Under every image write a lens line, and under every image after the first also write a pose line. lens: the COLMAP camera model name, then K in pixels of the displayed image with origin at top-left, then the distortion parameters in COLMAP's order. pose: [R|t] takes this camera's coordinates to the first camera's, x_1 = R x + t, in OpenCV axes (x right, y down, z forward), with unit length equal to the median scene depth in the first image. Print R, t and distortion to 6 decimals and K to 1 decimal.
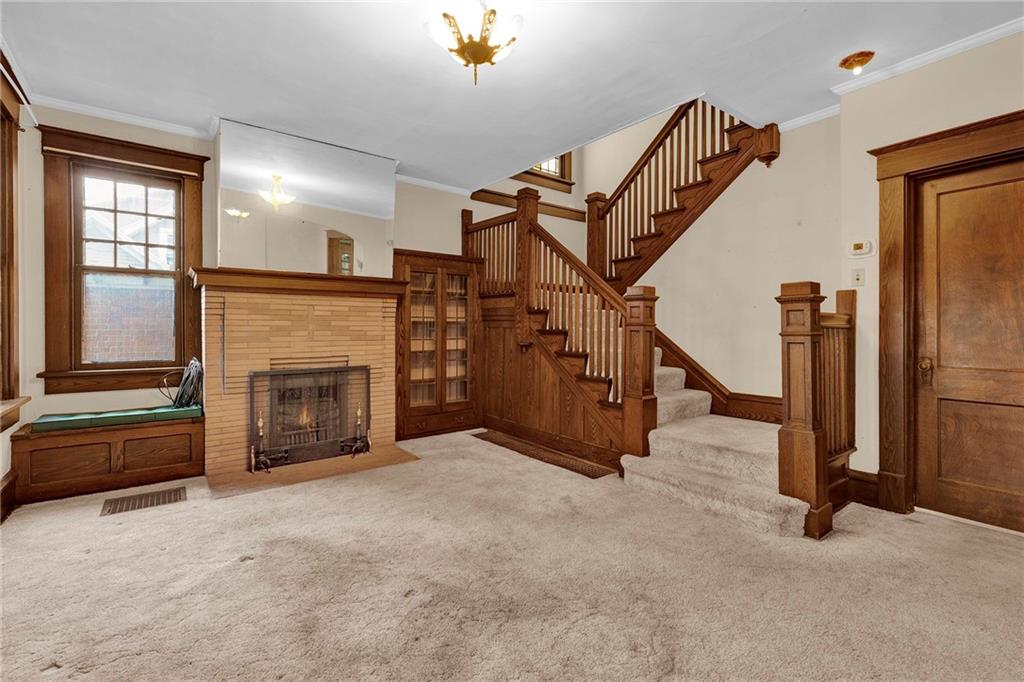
lens RADIAL K [[453.4, 0, 513.5], [0, 453.4, 330.1], [0, 0, 1]] dist [0.010139, 0.000825]
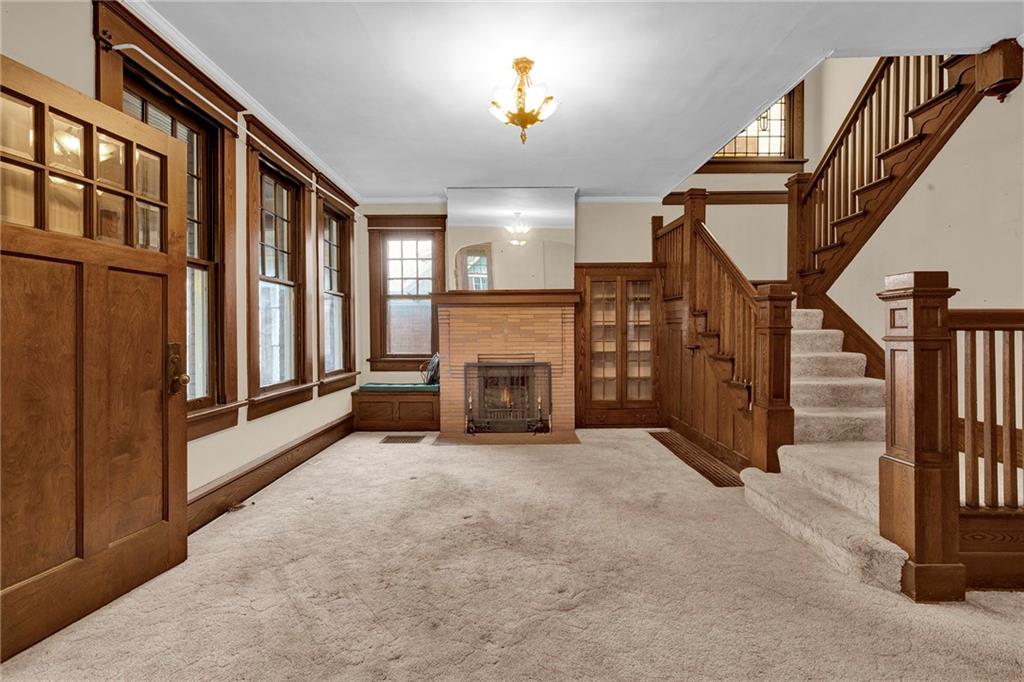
lens RADIAL K [[453.4, 0, 521.0], [0, 453.4, 336.6], [0, 0, 1]] dist [0.010139, 0.000825]
pose [[0.800532, 0.002745, -0.599284, 0.422426], [0.004099, 0.999941, 0.010056, -0.004367], [0.599276, -0.010507, 0.800474, -0.024597]]
